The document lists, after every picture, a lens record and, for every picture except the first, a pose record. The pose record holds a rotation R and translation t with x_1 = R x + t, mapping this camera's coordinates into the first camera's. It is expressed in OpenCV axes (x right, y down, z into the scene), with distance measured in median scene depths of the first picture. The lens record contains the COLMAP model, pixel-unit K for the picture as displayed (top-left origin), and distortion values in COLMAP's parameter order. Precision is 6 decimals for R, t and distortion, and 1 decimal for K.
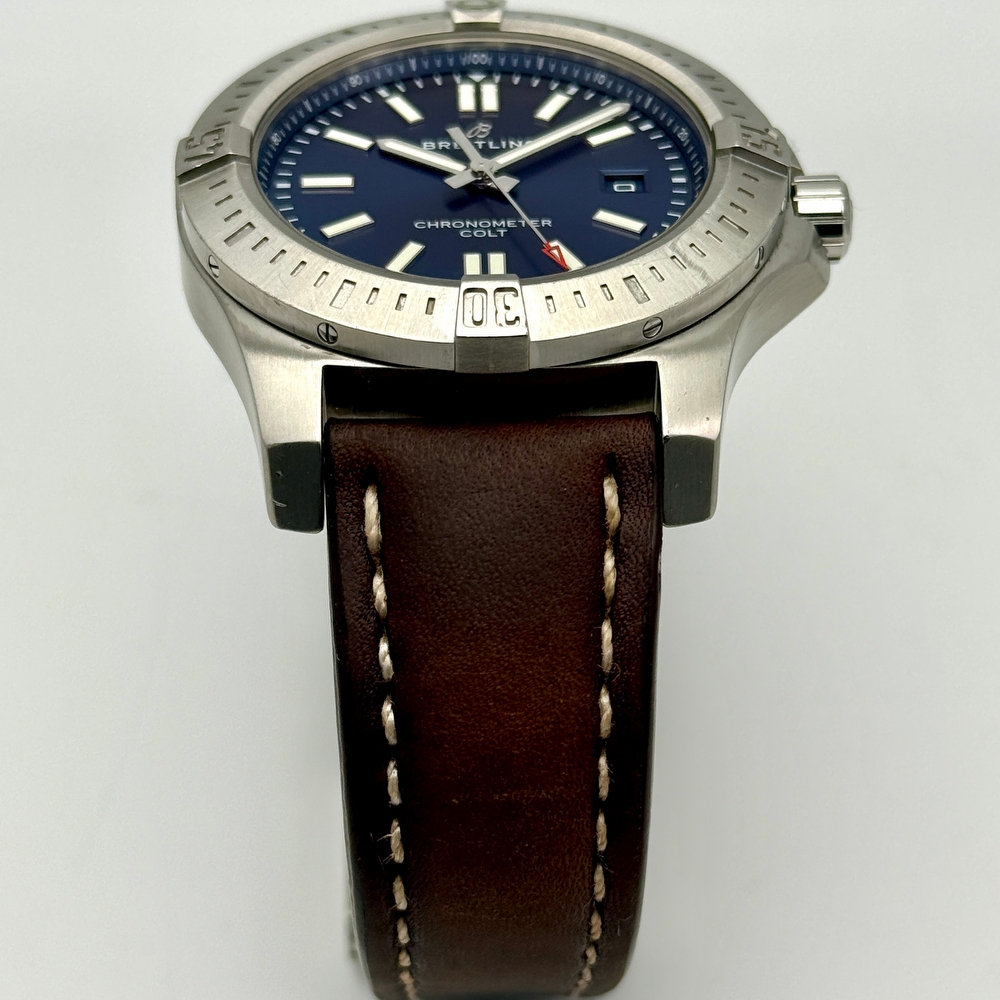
lens RADIAL K [[2755.9, 0, 499.9], [0, 2755.9, 501.1], [0, 0, 1]] dist [0.082189, 0.000000]
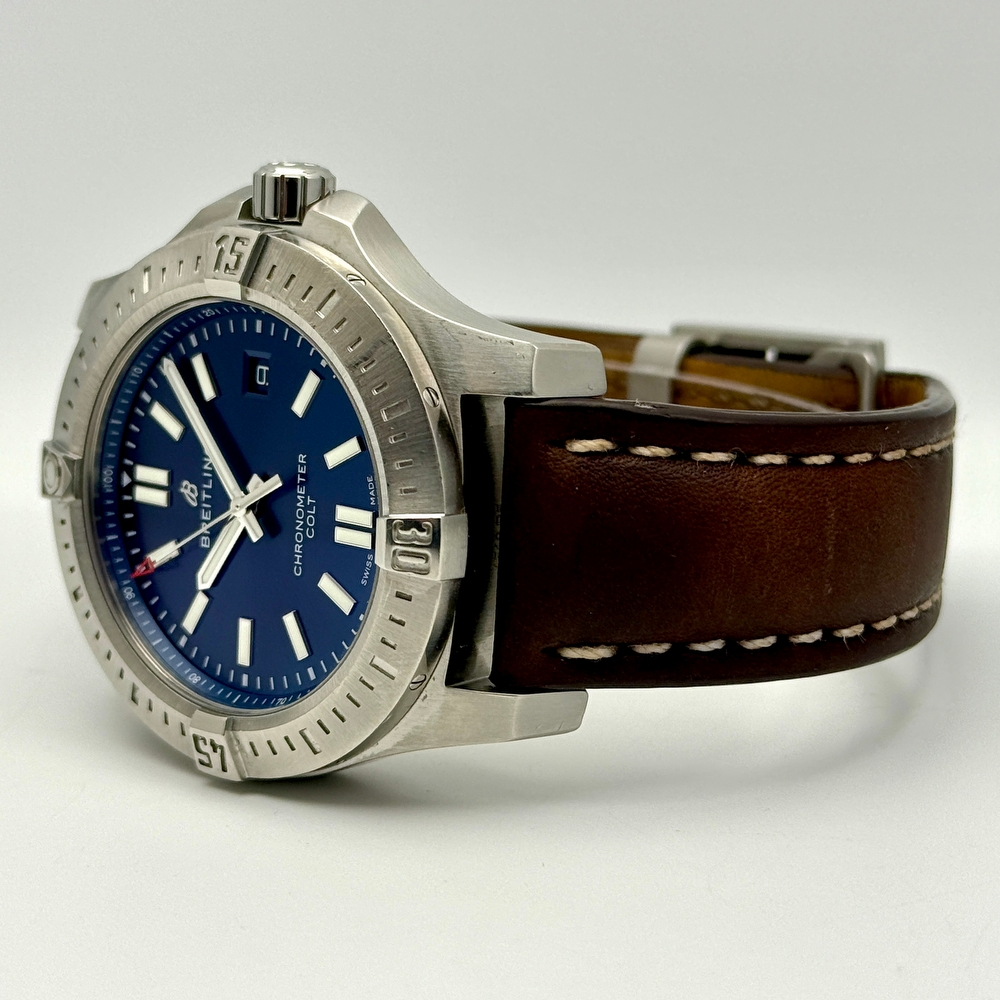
lens RADIAL K [[2755.9, 0, 498.8], [0, 2755.9, 498.3], [0, 0, 1]] dist [0.082189, 0.000000]
pose [[0.073494, -0.980021, -0.184815, 0.206557], [0.979537, 0.036119, 0.197996, -0.236567], [-0.187365, -0.195585, 0.962622, -0.077994]]
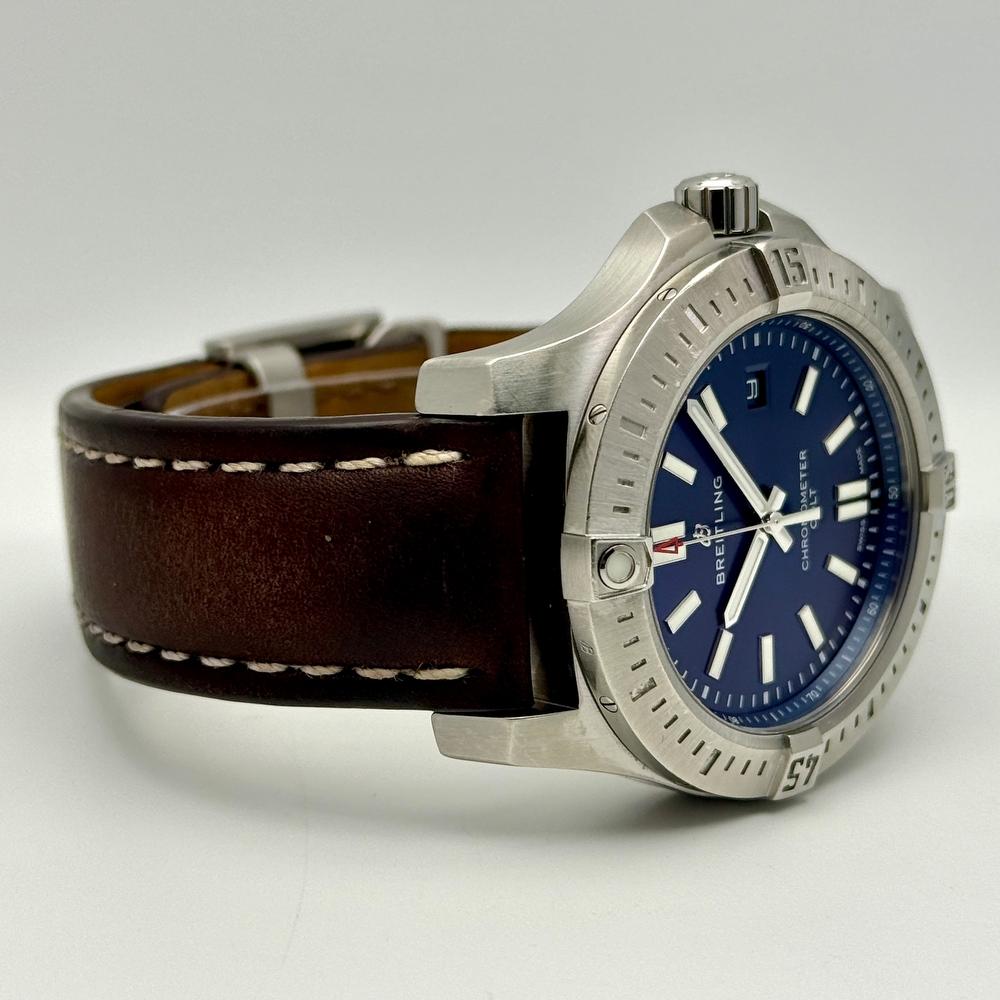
lens RADIAL K [[2755.9, 0, 500.7], [0, 2755.9, 492.3], [0, 0, 1]] dist [0.082189, 0.000000]
pose [[-0.020293, -0.988317, -0.151053, 0.170563], [-0.070606, -0.149290, 0.986269, -1.177330], [-0.997298, 0.030679, -0.066751, 1.172876]]
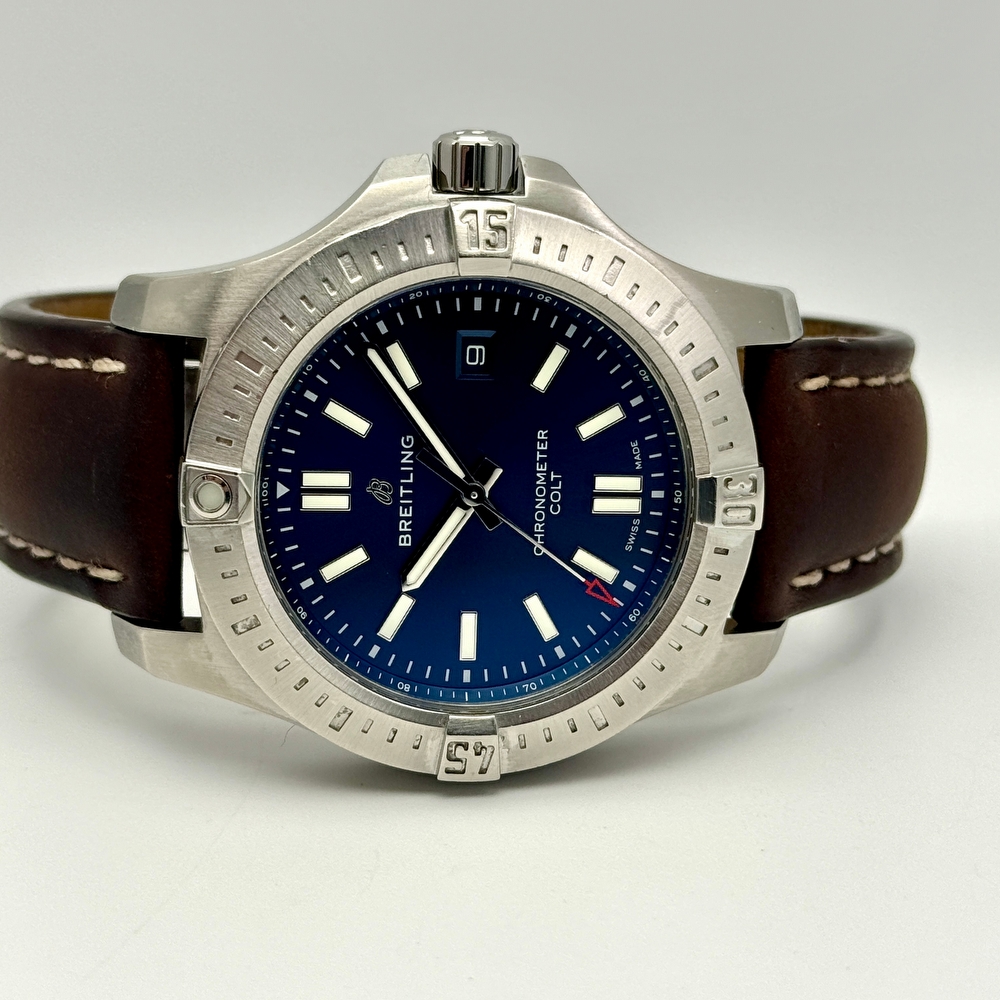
lens RADIAL K [[2755.9, 0, 504.4], [0, 2755.9, 501.8], [0, 0, 1]] dist [0.082189, 0.000000]
pose [[0.058647, -0.985425, -0.159683, 0.157689], [0.549076, -0.101748, 0.829556, -0.977399], [-0.833712, -0.136329, 0.535106, 0.427434]]
